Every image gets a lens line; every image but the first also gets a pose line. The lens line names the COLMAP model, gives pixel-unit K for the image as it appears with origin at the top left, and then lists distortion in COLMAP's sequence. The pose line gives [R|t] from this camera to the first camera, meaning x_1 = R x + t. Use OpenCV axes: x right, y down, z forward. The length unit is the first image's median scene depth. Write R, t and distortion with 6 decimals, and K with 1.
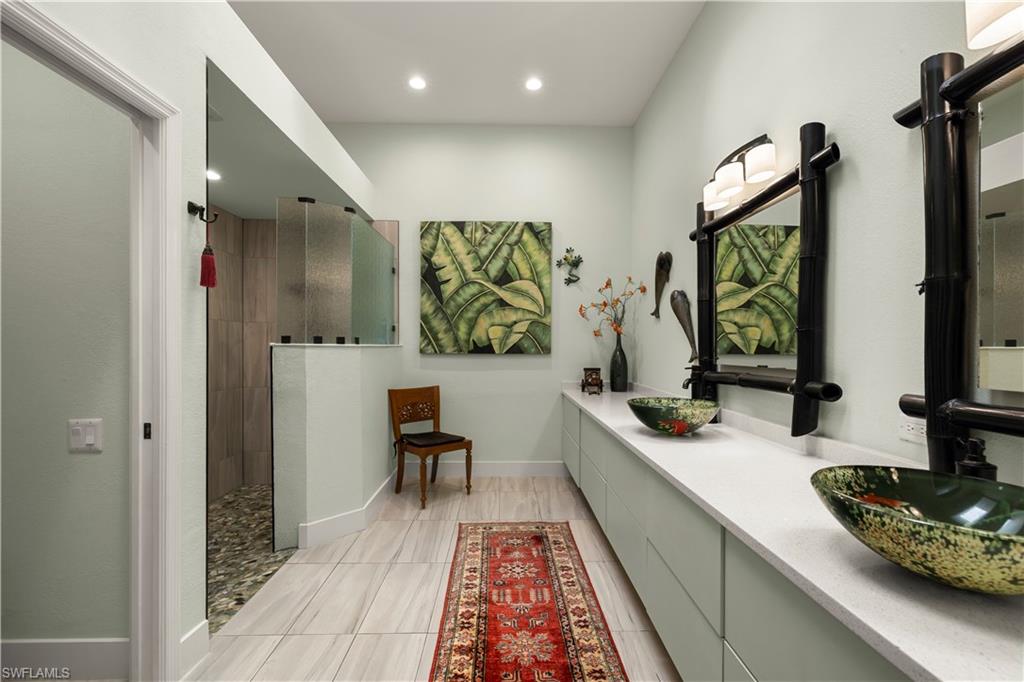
lens RADIAL K [[431.0, 0, 511.7], [0, 431.0, 338.3], [0, 0, 1]] dist [0.001804, 0.000138]
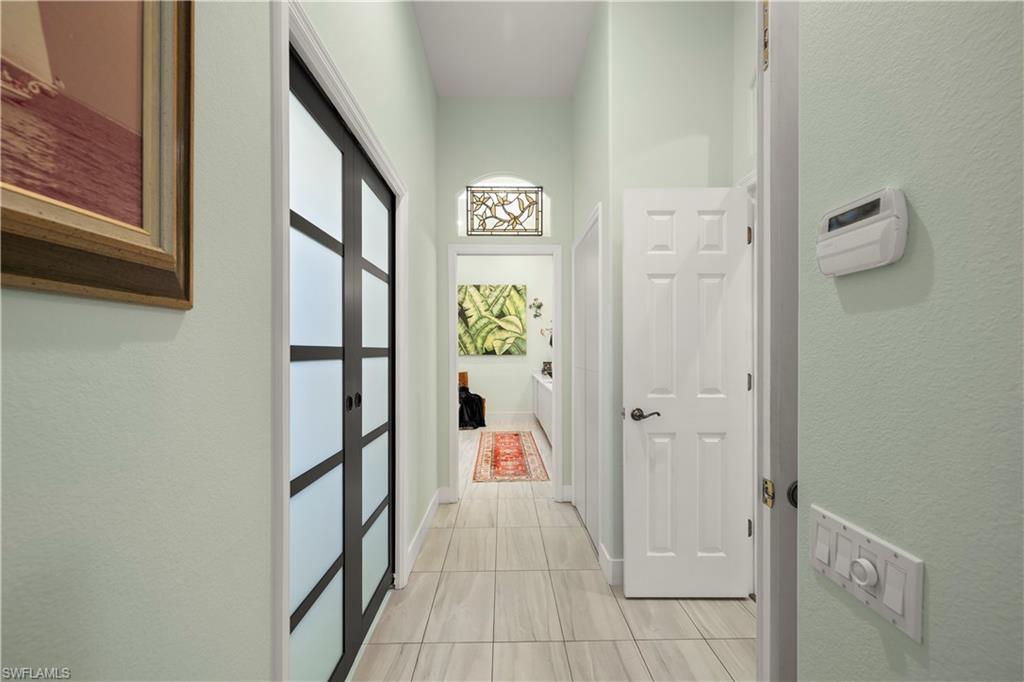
lens RADIAL K [[431.0, 0, 511.7], [0, 431.0, 338.3], [0, 0, 1]] dist [0.001804, 0.000138]
pose [[0.999970, -0.007062, 0.003212, 0.022438], [0.007092, 0.999930, -0.009513, -0.018010], [-0.003145, 0.009535, 0.999950, -0.898790]]
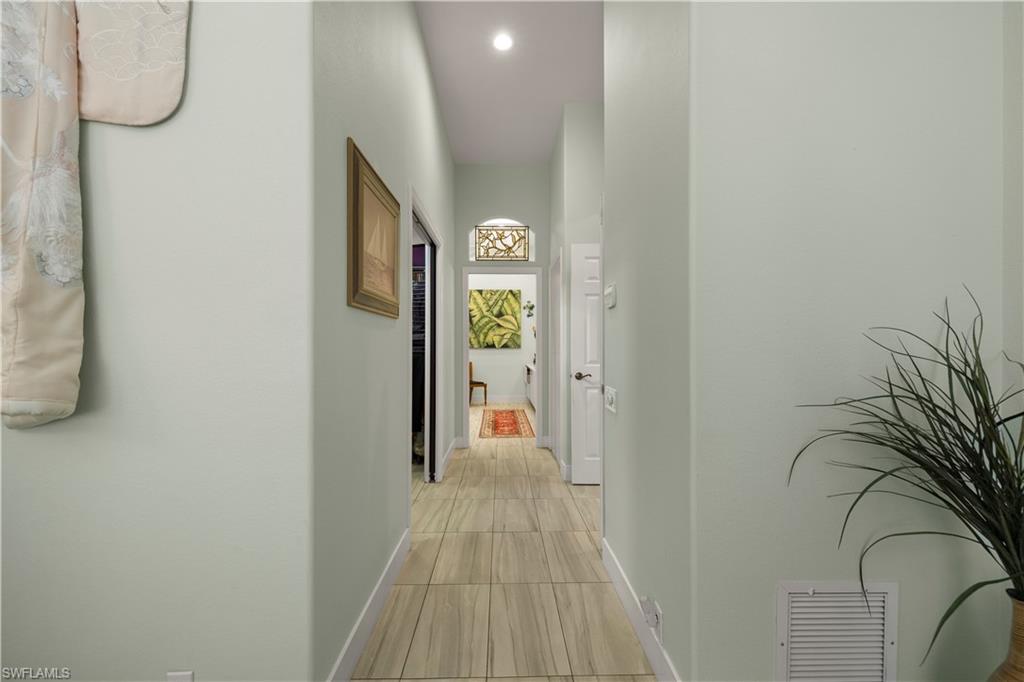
lens RADIAL K [[431.0, 0, 511.7], [0, 431.0, 338.3], [0, 0, 1]] dist [0.001804, 0.000138]
pose [[0.999971, -0.005910, 0.004738, 0.033384], [0.005931, 0.999973, -0.004405, -0.004094], [-0.004712, 0.004433, 0.999979, -1.280685]]
